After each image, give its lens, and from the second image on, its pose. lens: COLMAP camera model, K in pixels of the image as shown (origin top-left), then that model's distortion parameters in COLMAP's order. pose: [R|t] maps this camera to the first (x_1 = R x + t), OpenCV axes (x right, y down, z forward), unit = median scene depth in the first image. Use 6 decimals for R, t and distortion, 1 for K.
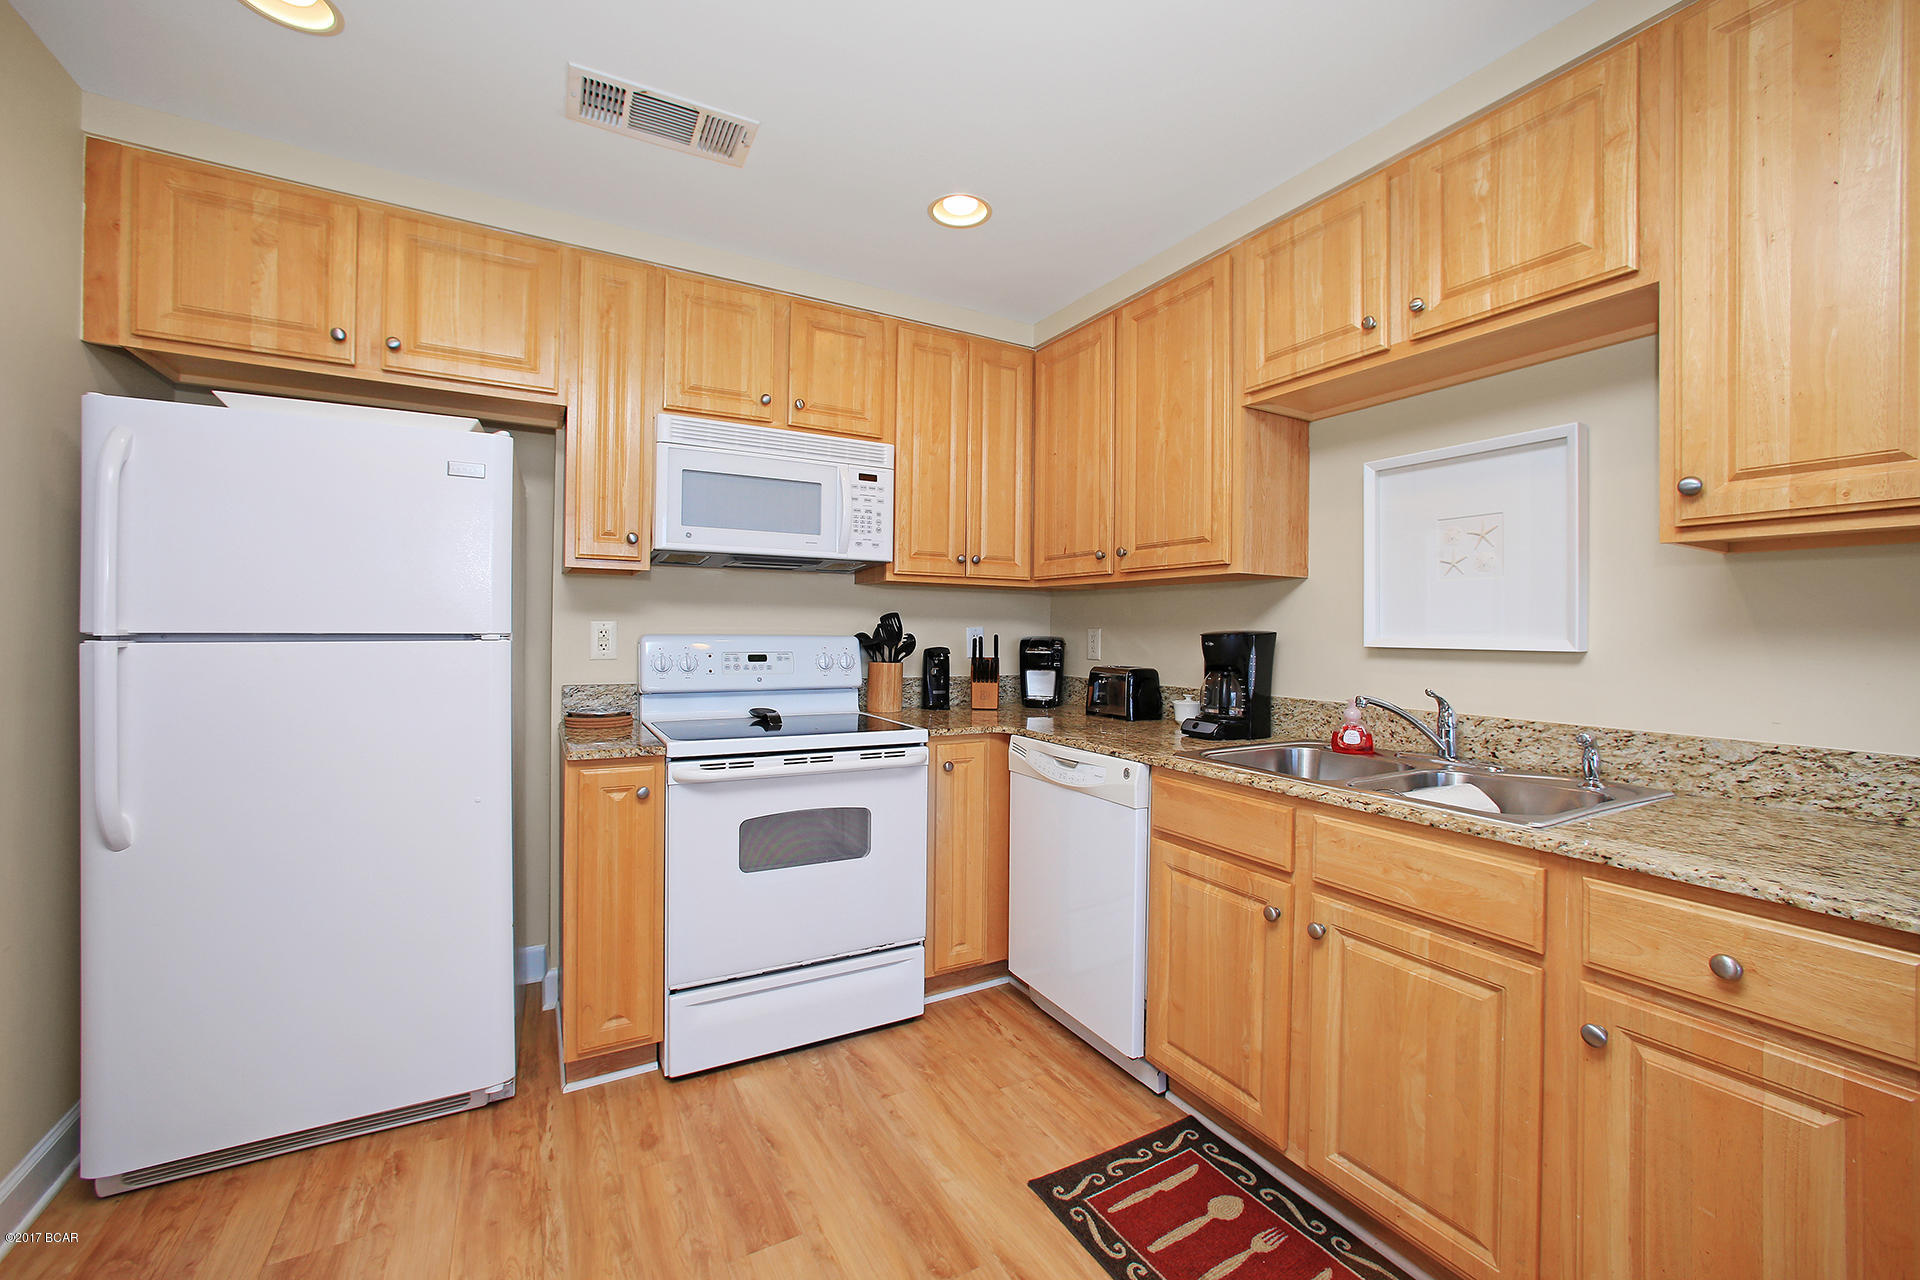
lens RADIAL K [[758.3, 0, 968.6], [0, 758.3, 627.7], [0, 0, 1]] dist [-0.035570, 0.013036]
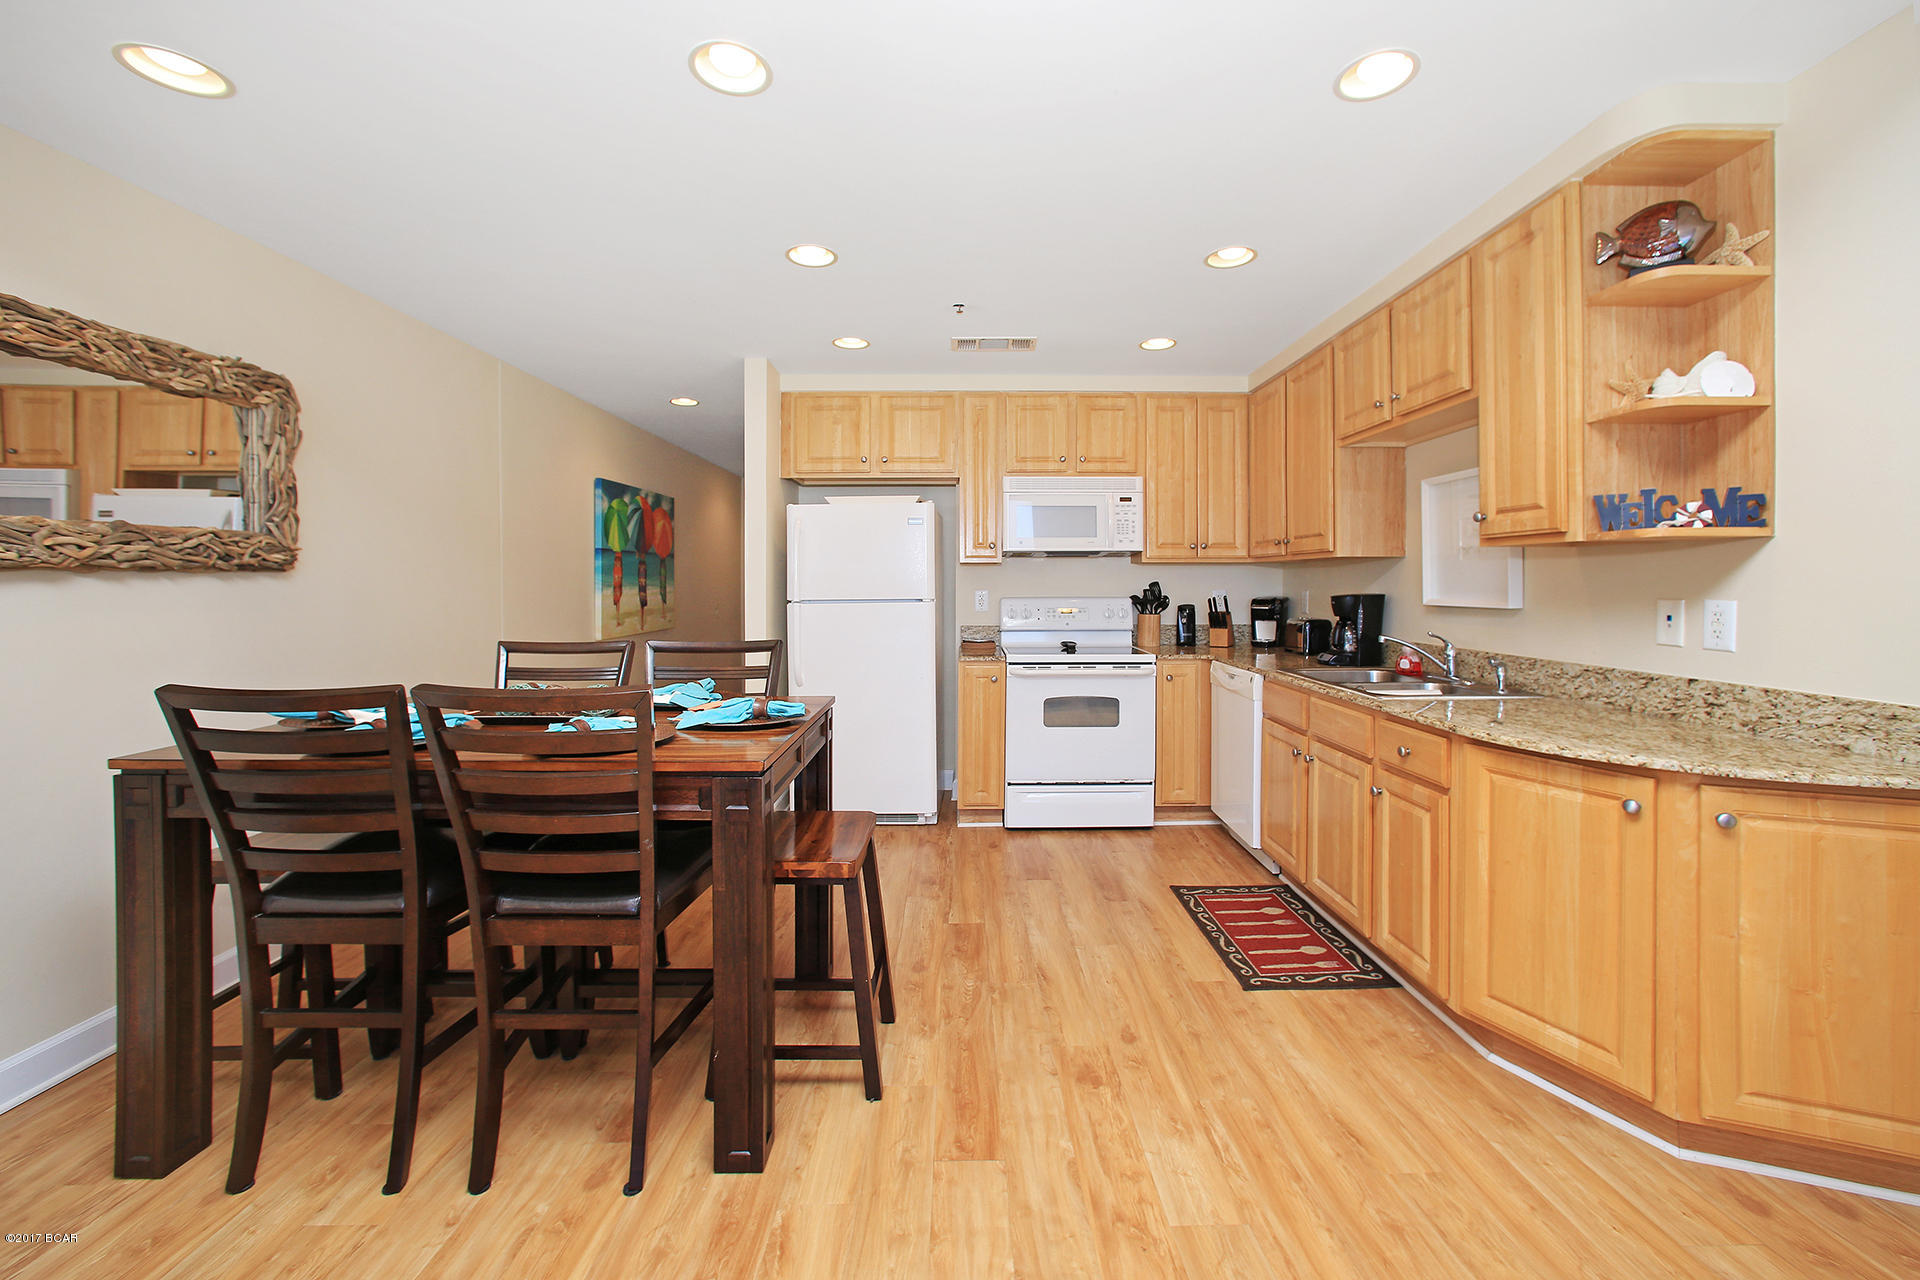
lens RADIAL K [[758.3, 0, 968.6], [0, 758.3, 627.7], [0, 0, 1]] dist [-0.035570, 0.013036]
pose [[0.874157, 0.014952, -0.485413, 0.399861], [0.013981, 0.998337, 0.055928, -0.022187], [0.485442, -0.055676, 0.872494, -0.648238]]
